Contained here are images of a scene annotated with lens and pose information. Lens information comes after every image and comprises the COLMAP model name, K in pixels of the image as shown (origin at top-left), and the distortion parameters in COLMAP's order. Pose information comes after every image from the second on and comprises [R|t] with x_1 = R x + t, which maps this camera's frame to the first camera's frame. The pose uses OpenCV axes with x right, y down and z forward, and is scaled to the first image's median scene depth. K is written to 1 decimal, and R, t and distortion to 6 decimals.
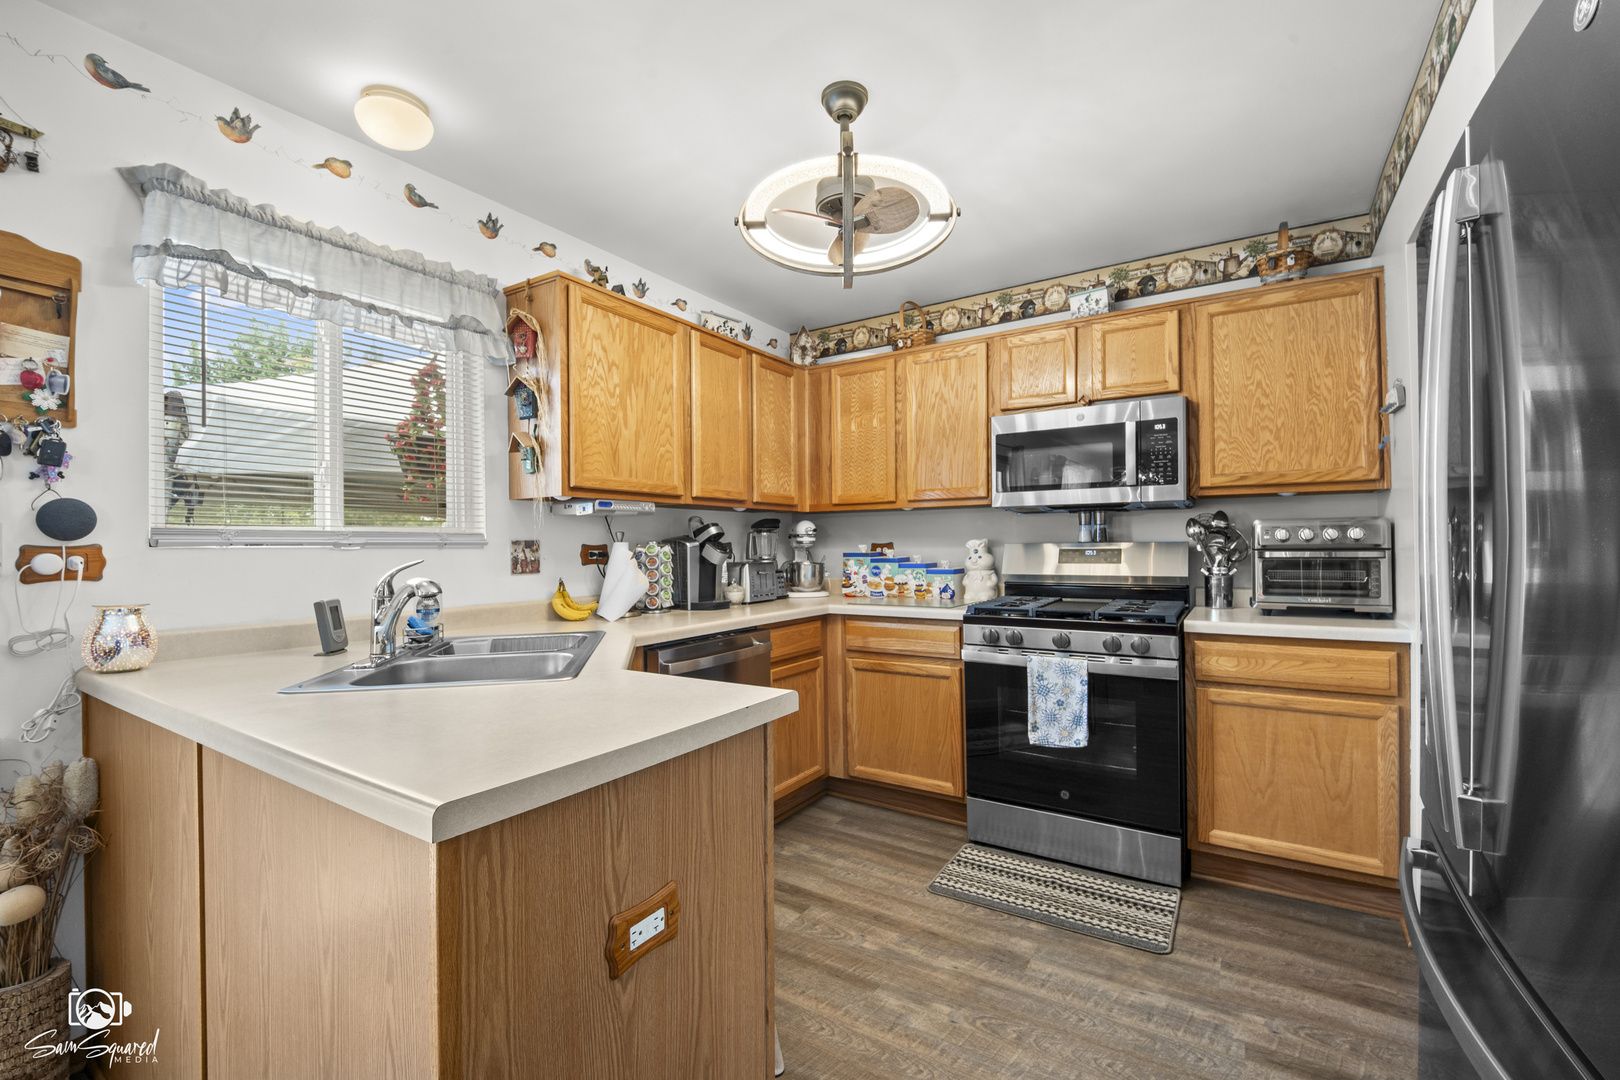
lens RADIAL K [[686.2, 0, 810.0], [0, 686.2, 540.0], [0, 0, 1]] dist [-0.025231, -0.000068]
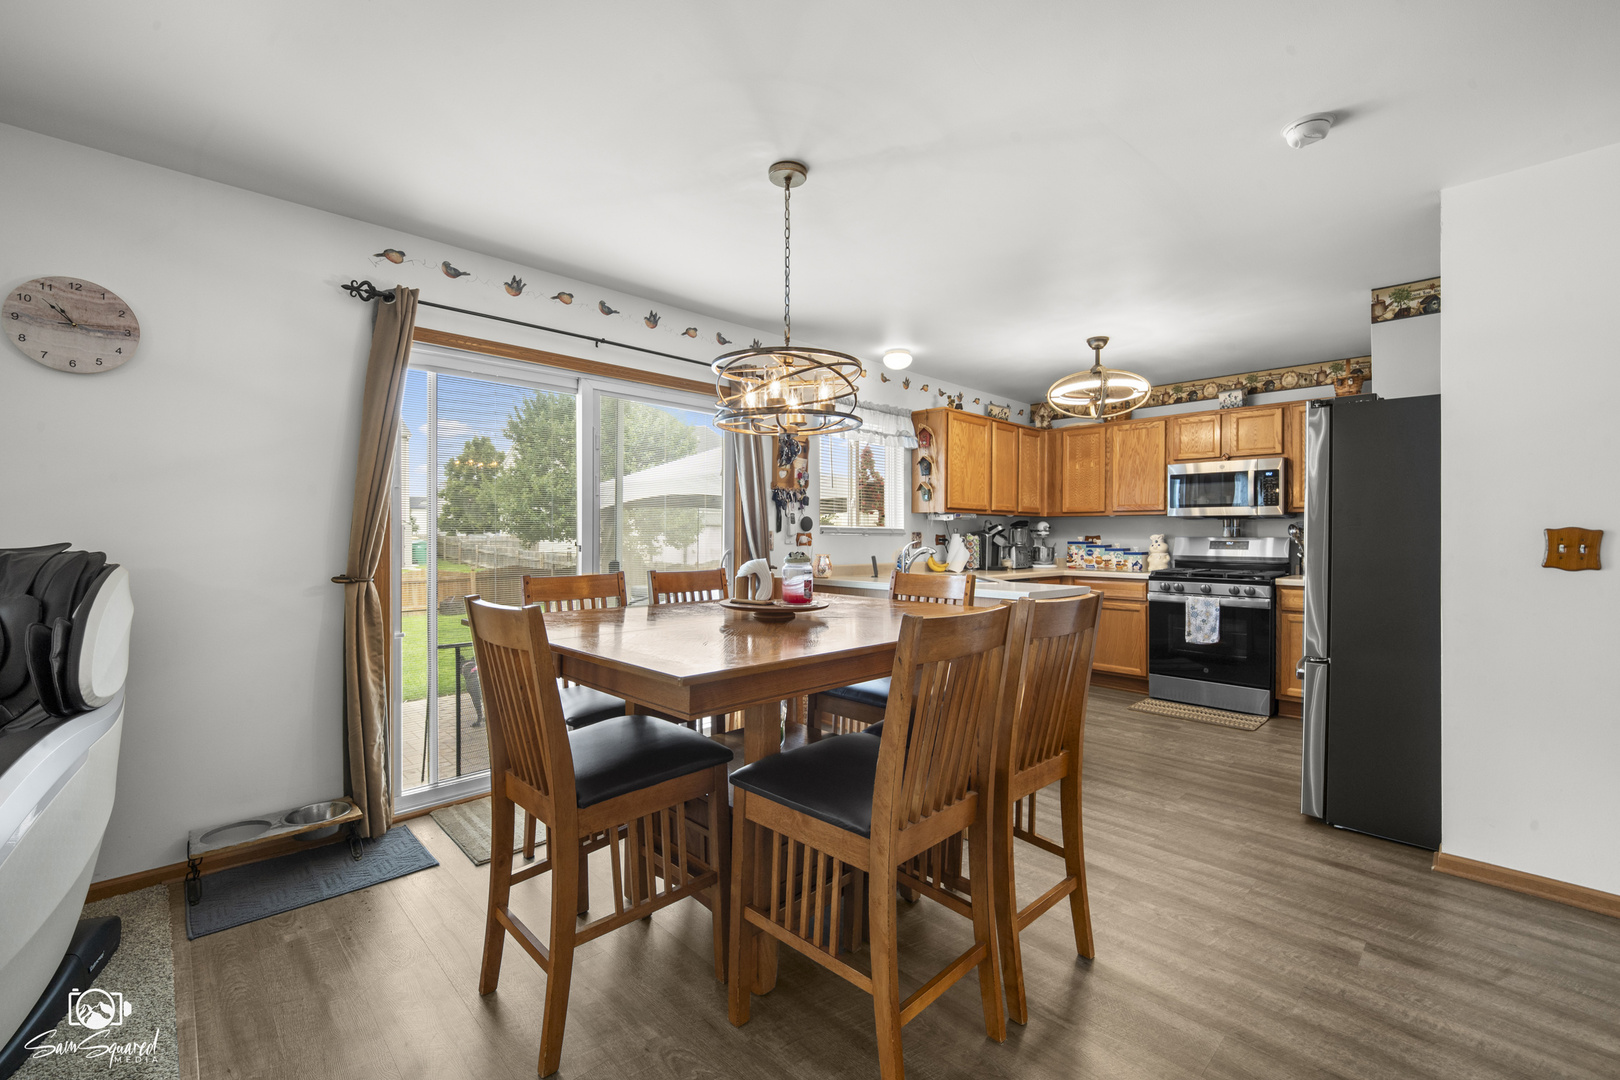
lens RADIAL K [[672.8, 0, 770.3], [0, 672.8, 537.0], [0, 0, 1]] dist [-0.040989, -0.000231]
pose [[0.959954, 0.013752, -0.279822, -0.249461], [-0.010880, 0.999871, 0.011816, -0.004182], [0.279948, -0.008298, 0.959979, -0.975319]]
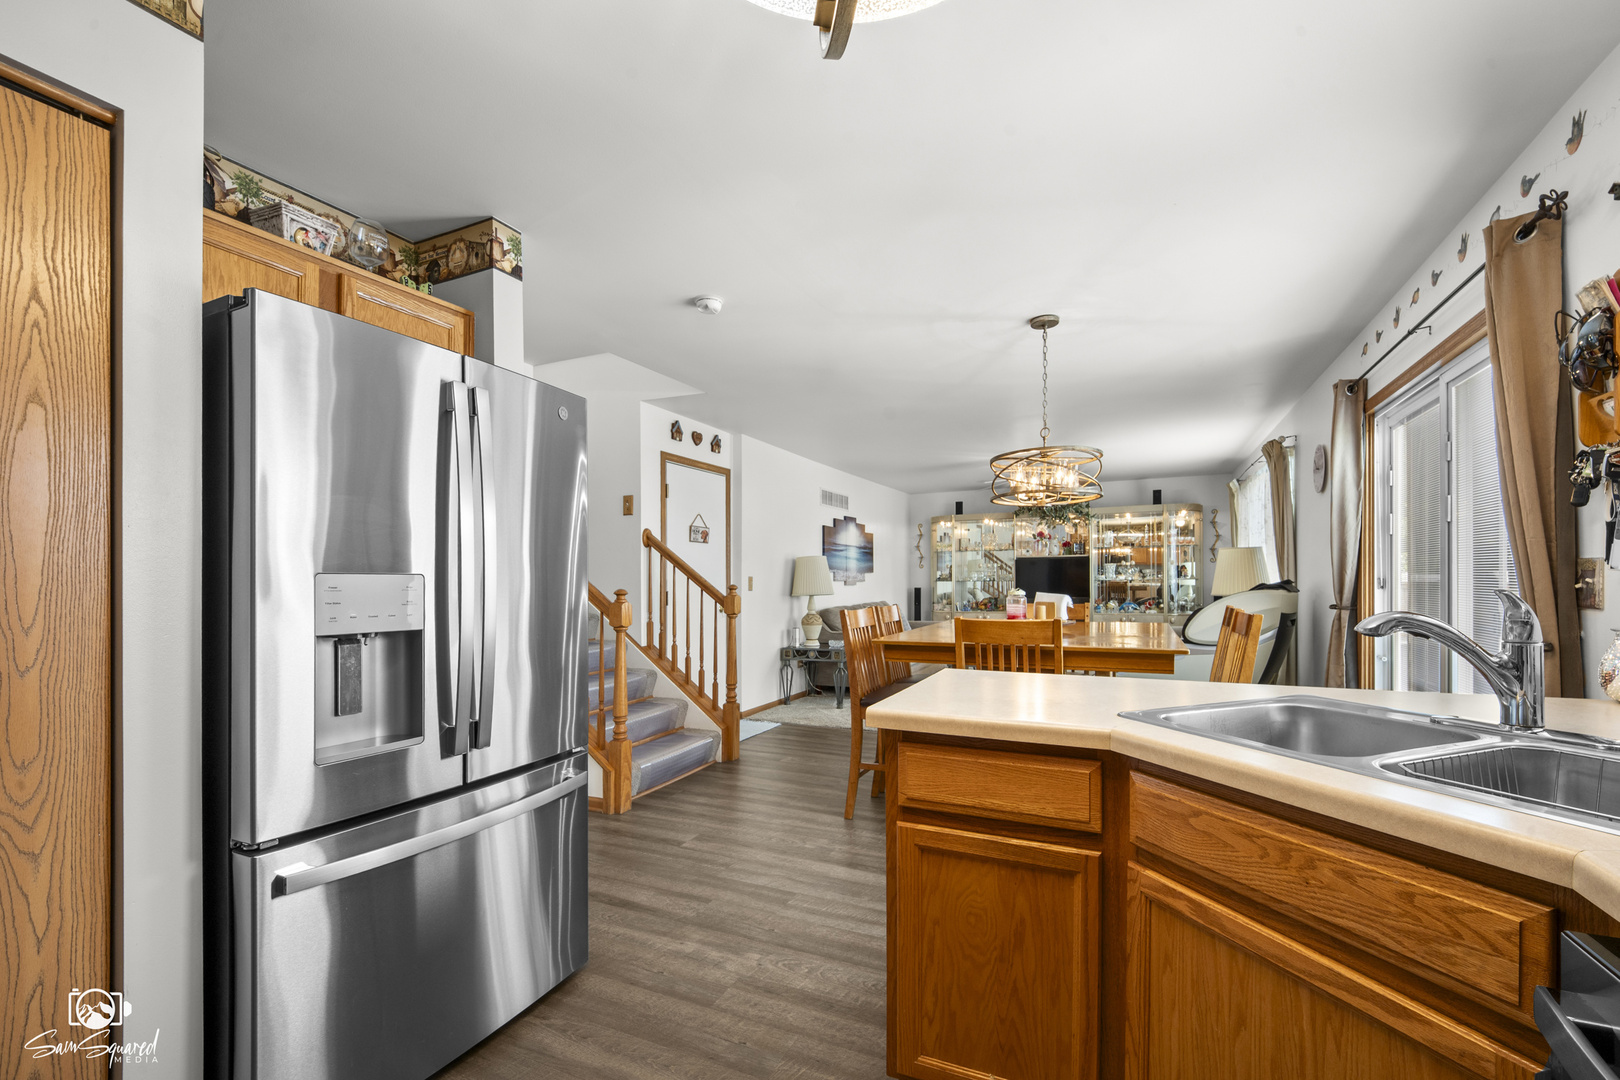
lens RADIAL K [[674.9, 0, 808.5], [0, 674.9, 581.4], [0, 0, 1]] dist [0.000232, -0.000048]
pose [[-0.990939, 0.010837, -0.133878, 0.113147], [0.011553, 0.999923, -0.004569, 0.001570], [0.133818, -0.006074, -0.990987, 1.009787]]
